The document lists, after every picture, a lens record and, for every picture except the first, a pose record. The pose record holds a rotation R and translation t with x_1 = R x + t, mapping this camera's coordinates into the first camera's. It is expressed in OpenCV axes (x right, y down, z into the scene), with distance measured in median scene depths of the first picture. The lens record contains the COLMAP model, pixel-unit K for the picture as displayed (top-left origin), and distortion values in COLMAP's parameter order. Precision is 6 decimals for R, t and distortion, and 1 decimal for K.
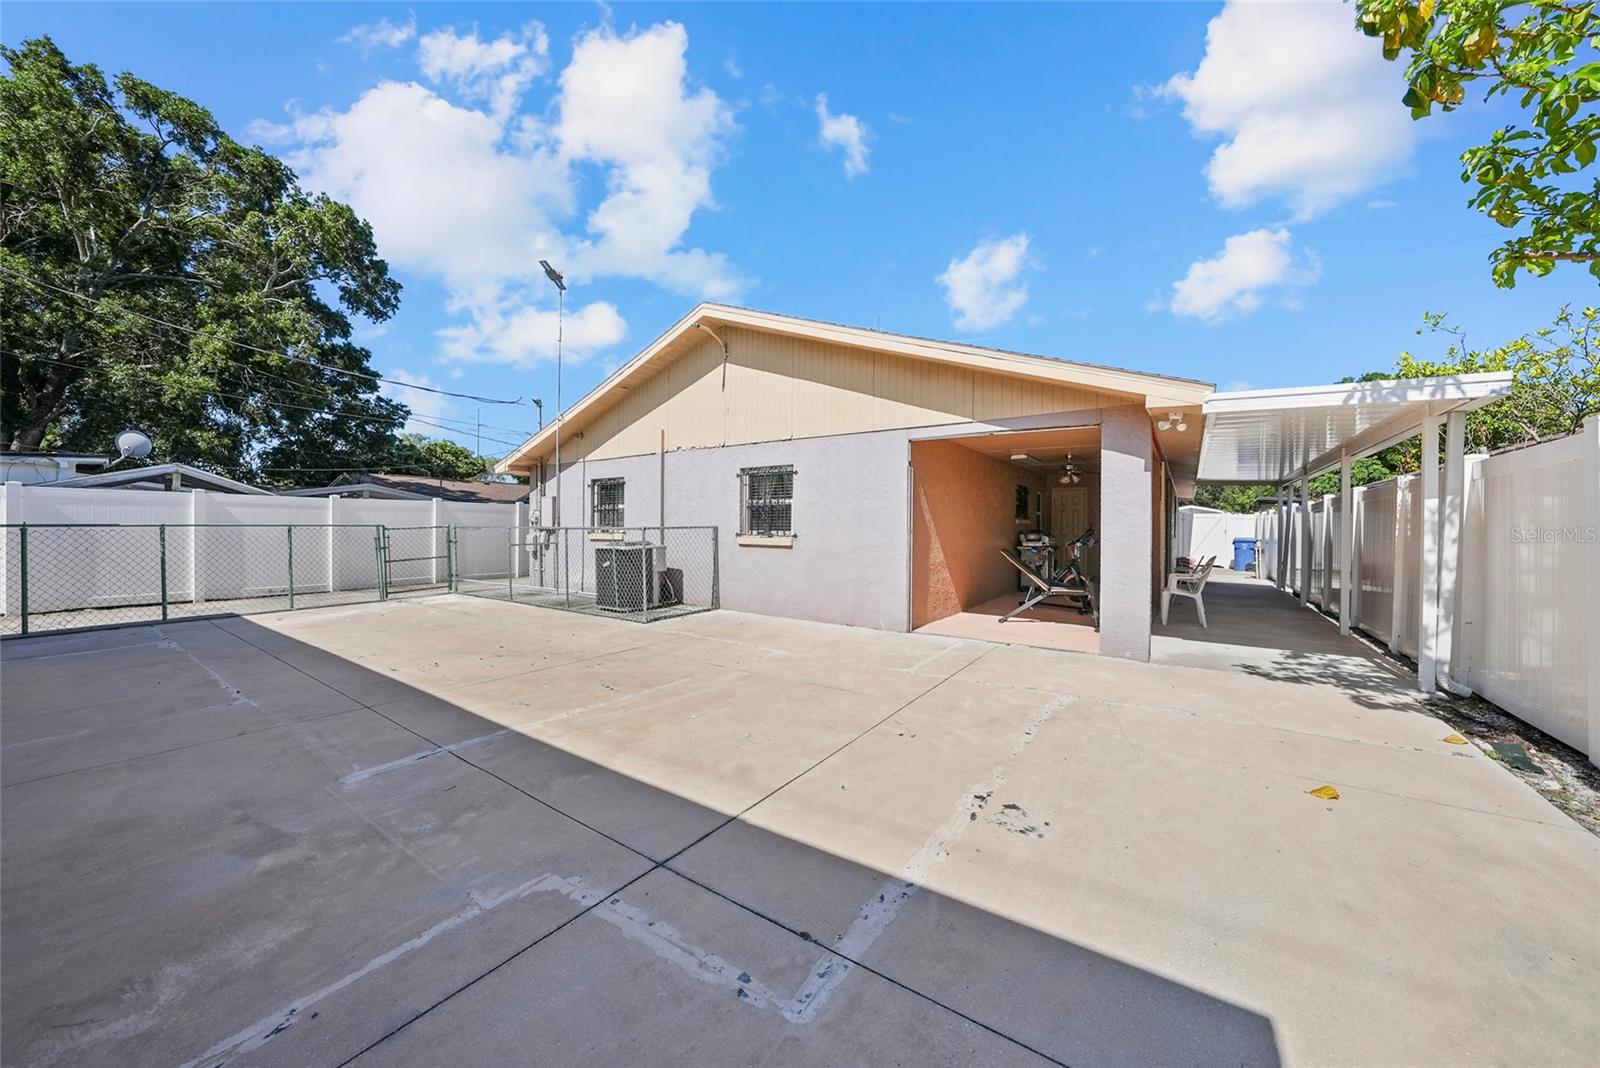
lens RADIAL K [[563.5, 0, 803.5], [0, 563.5, 525.1], [0, 0, 1]] dist [-0.029977, 0.005558]
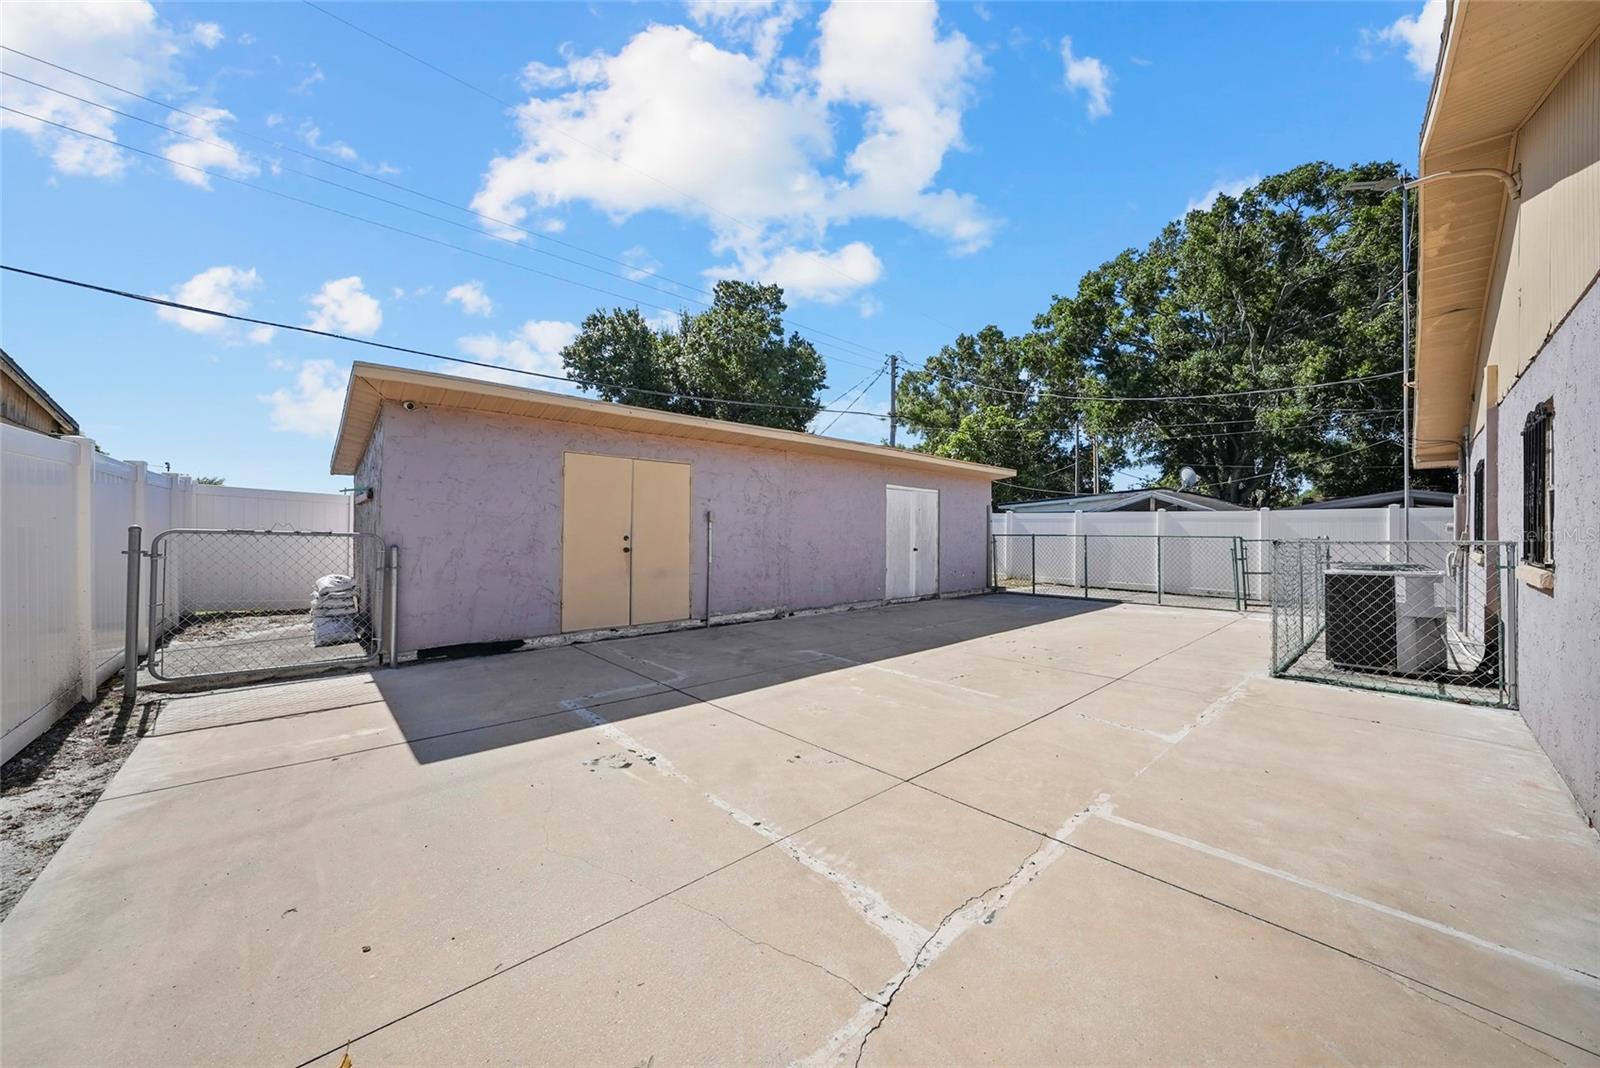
lens RADIAL K [[556.4, 0, 804.9], [0, 556.4, 524.5], [0, 0, 1]] dist [-0.028088, 0.004604]
pose [[-0.218430, -0.016954, -0.975705, 0.954947], [-0.005695, 0.999854, -0.016099, -0.003677], [0.975836, 0.002040, -0.218495, 1.063146]]
